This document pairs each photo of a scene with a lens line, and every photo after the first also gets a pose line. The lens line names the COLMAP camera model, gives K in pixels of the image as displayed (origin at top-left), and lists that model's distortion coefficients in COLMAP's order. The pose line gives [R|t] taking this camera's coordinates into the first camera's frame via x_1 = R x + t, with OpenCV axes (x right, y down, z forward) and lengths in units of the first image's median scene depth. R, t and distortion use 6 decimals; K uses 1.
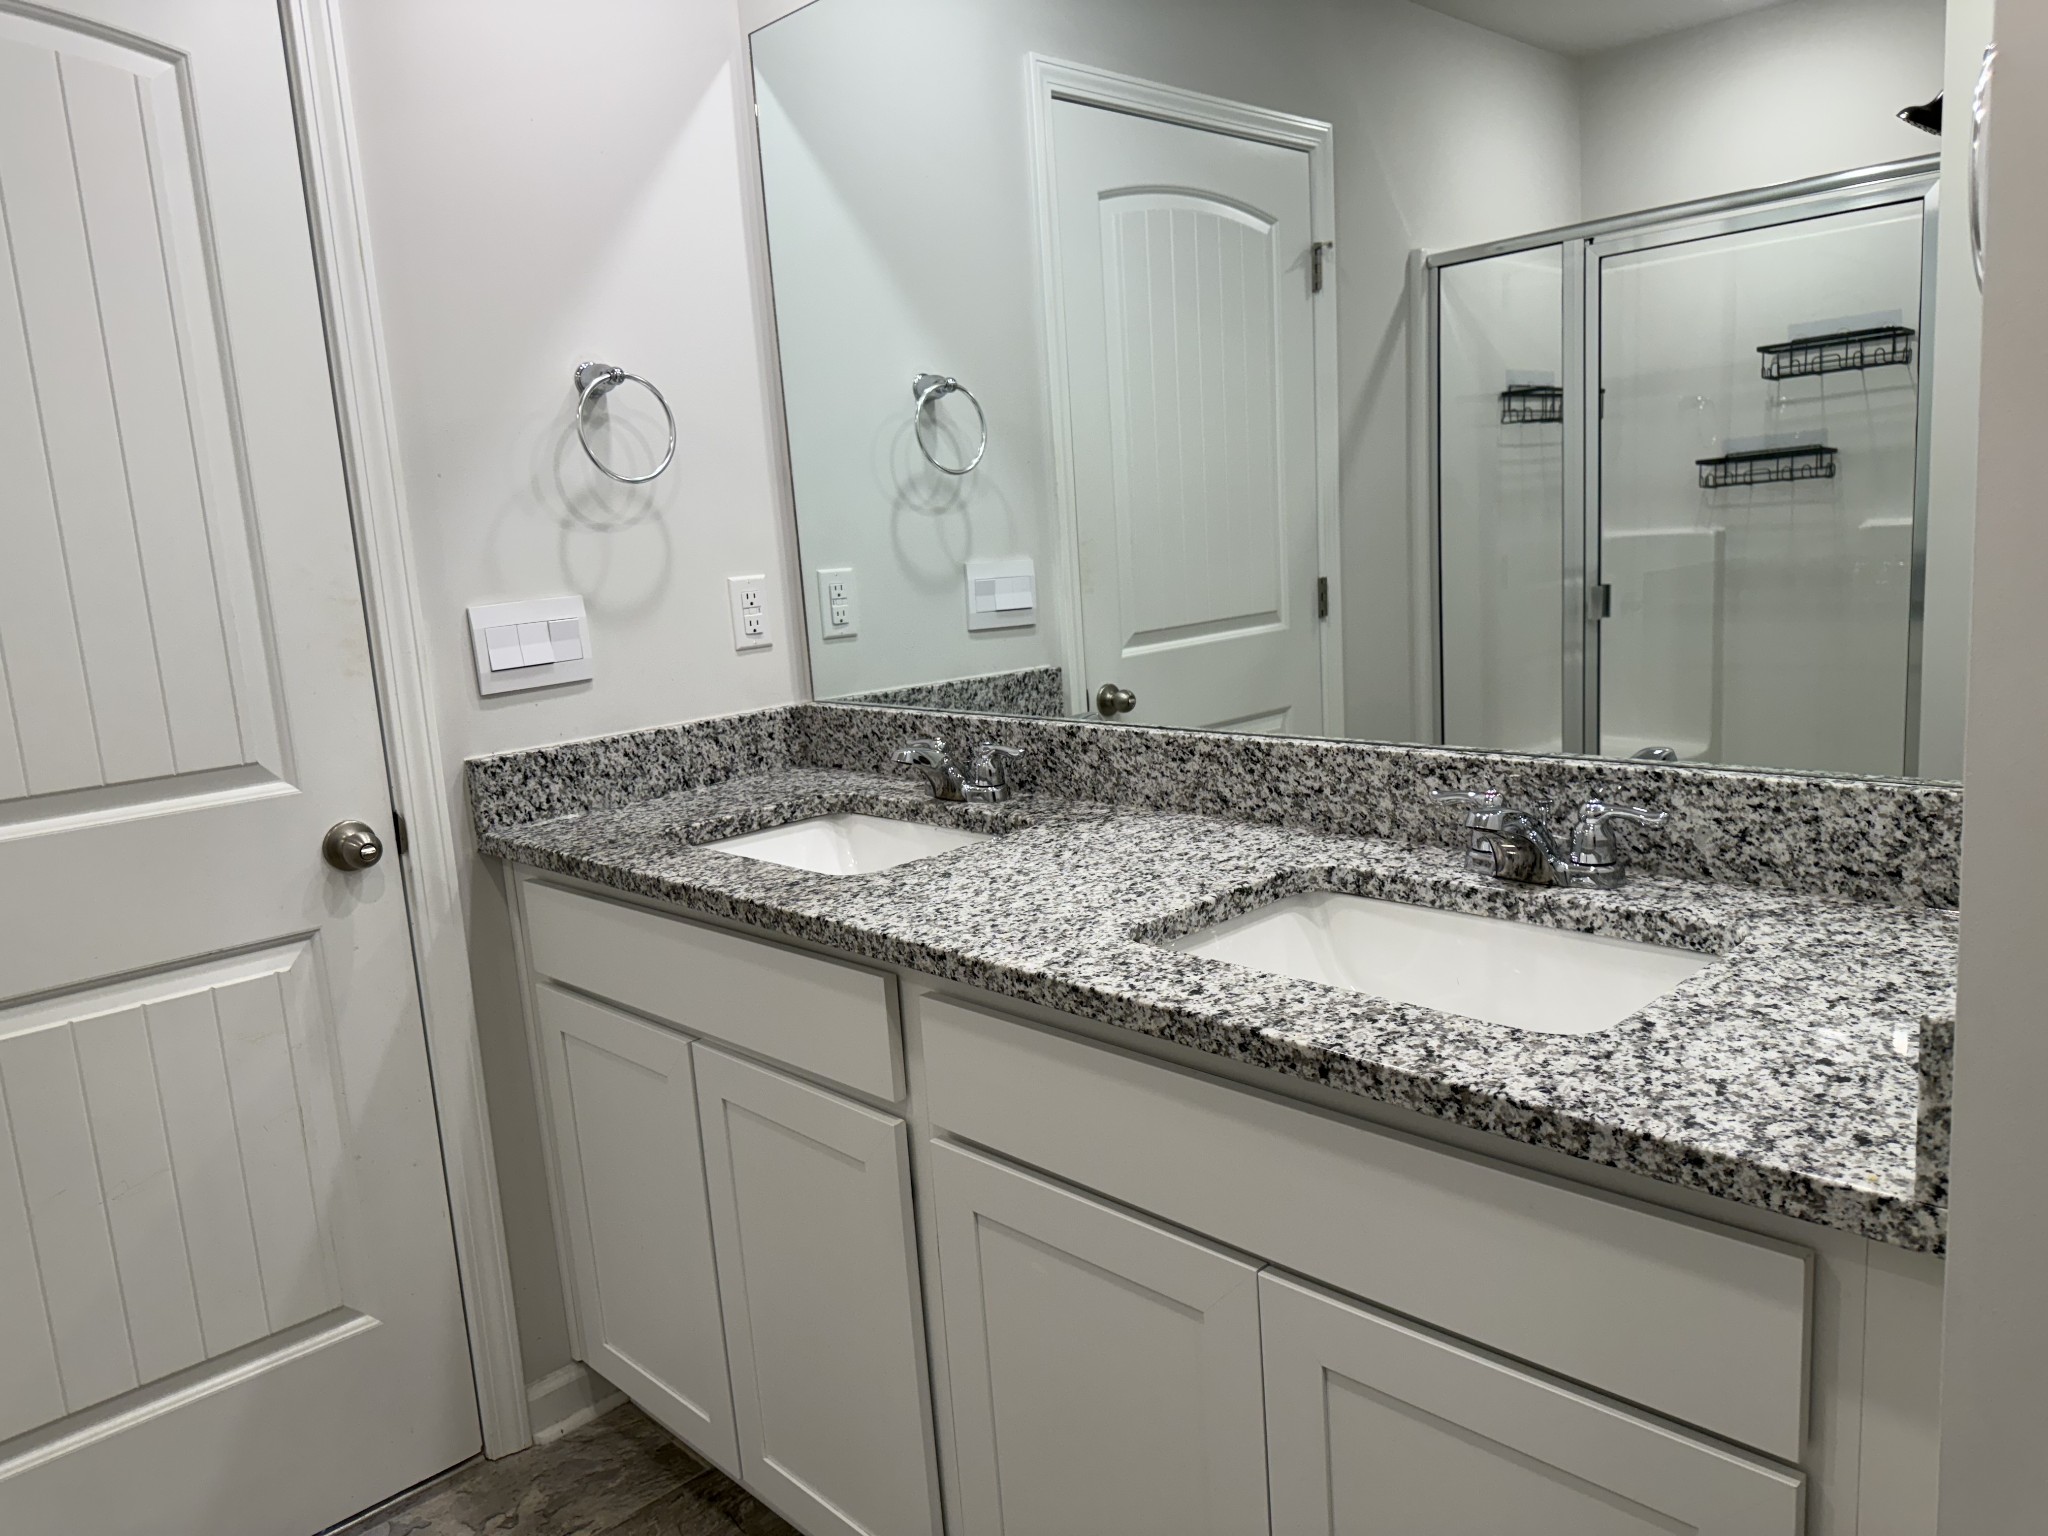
lens RADIAL K [[1441.0, 0, 1024.0], [0, 1441.0, 768.0], [0, 0, 1]] dist [0.127671, -0.223292]
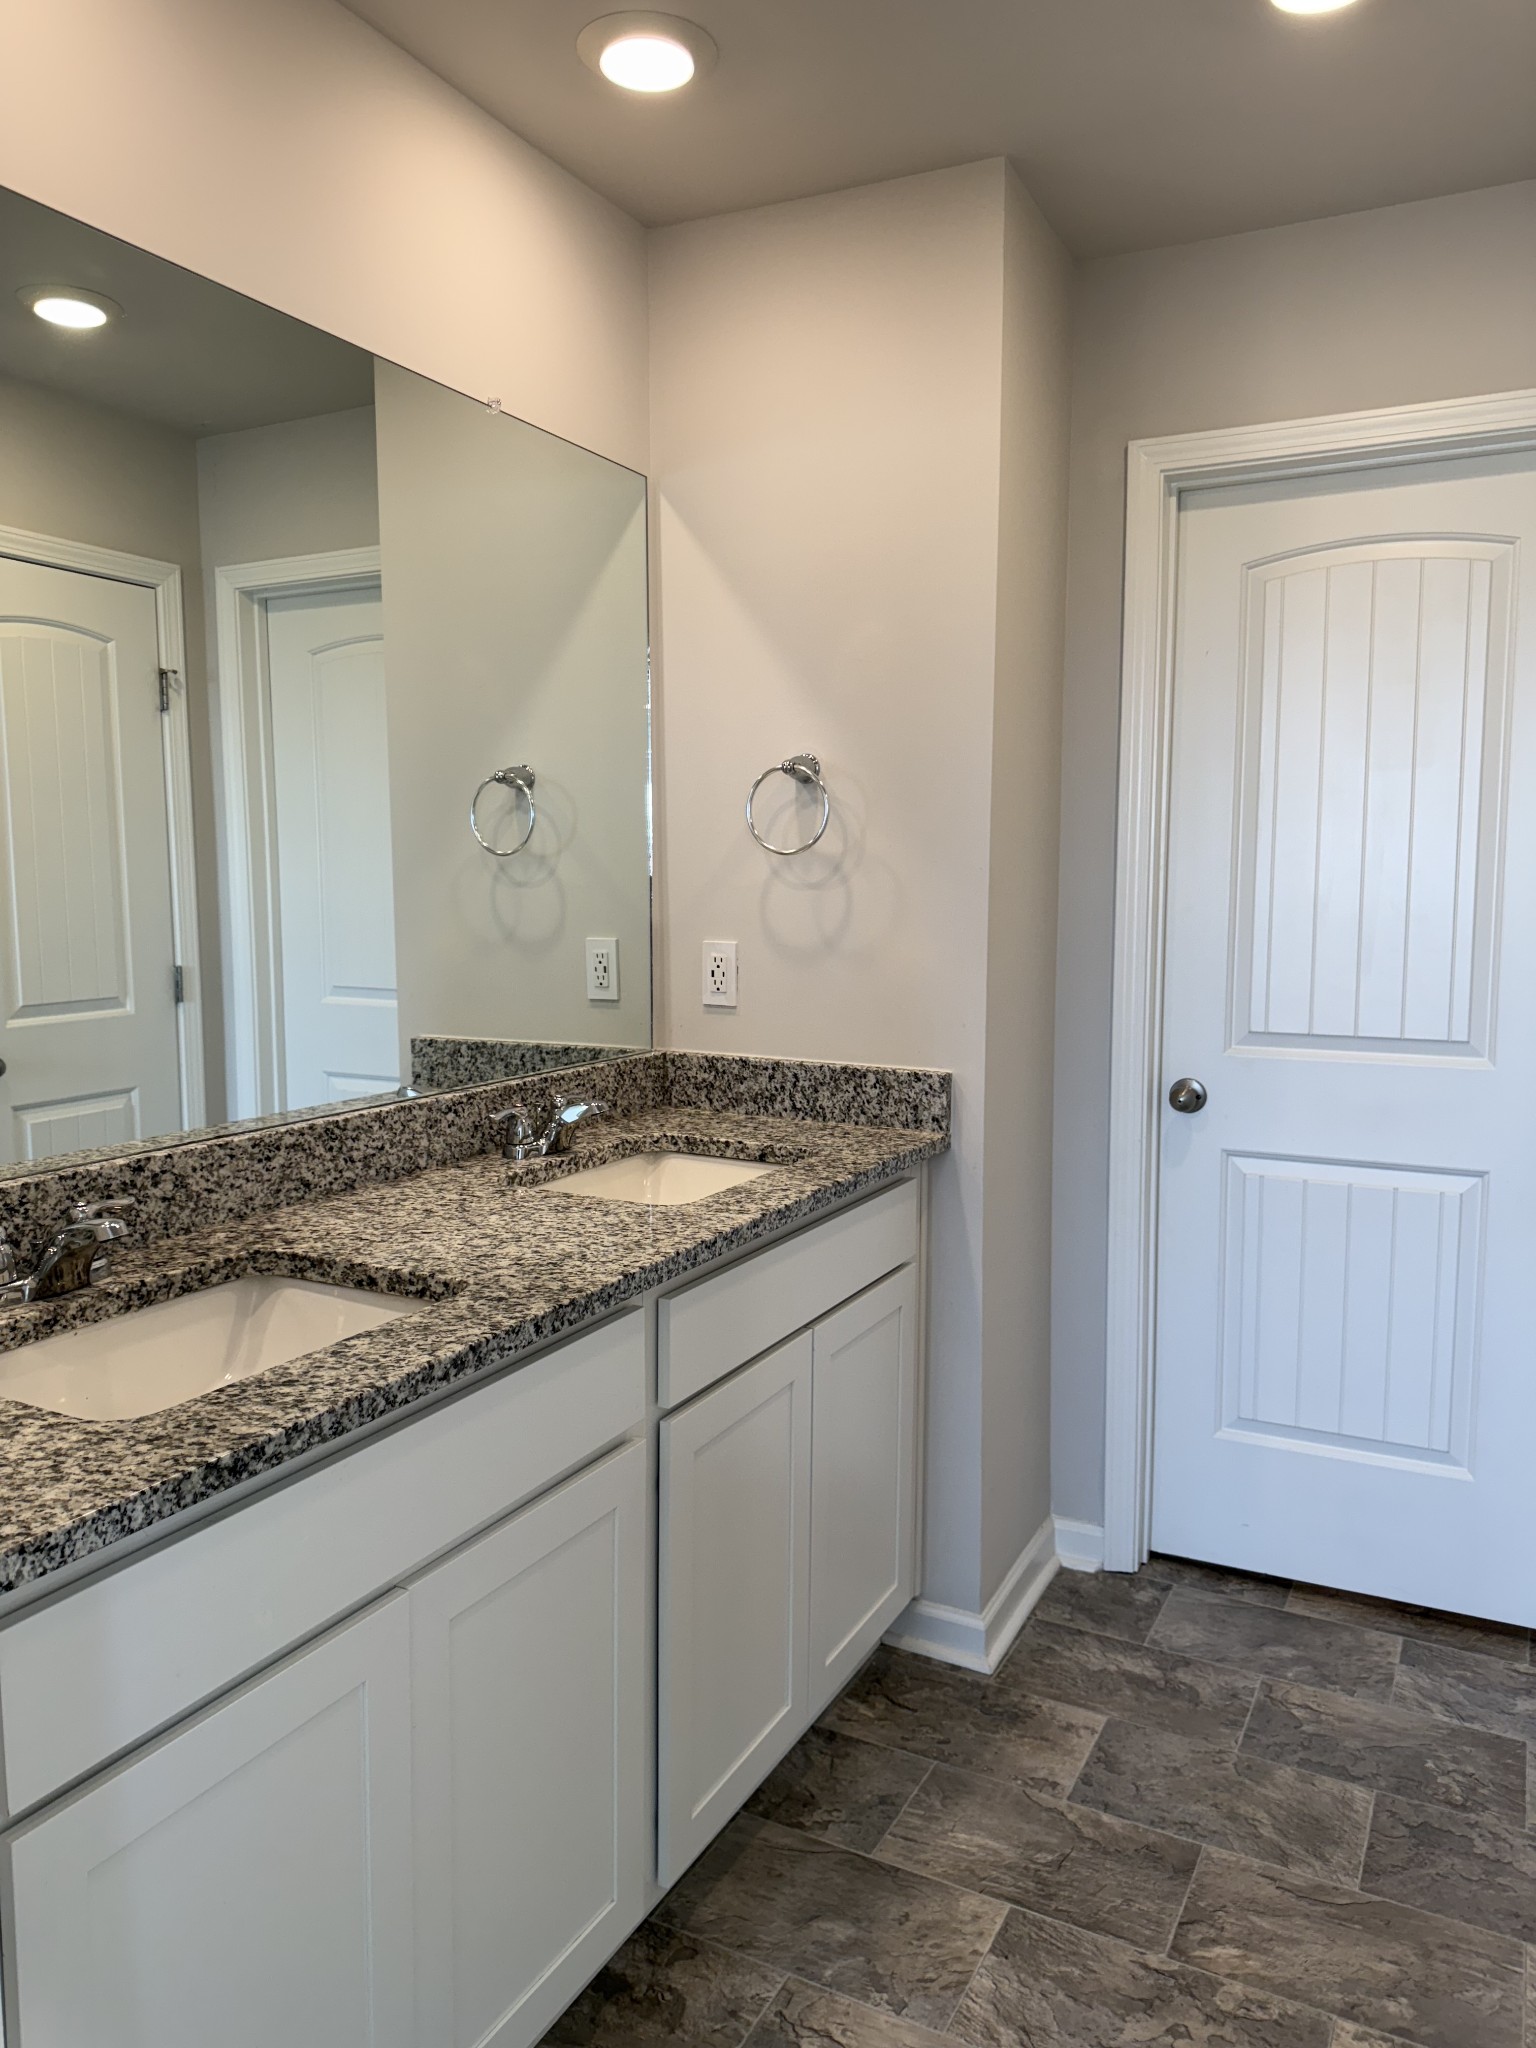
lens RADIAL K [[1441.0, 0, 768.0], [0, 1441.0, 1024.0], [0, 0, 1]] dist [0.127671, -0.223292]
pose [[-0.314654, -0.031739, 0.948676, -1.027609], [0.179479, 0.979423, 0.092297, -0.137536], [-0.932084, 0.199309, -0.302482, 1.030574]]
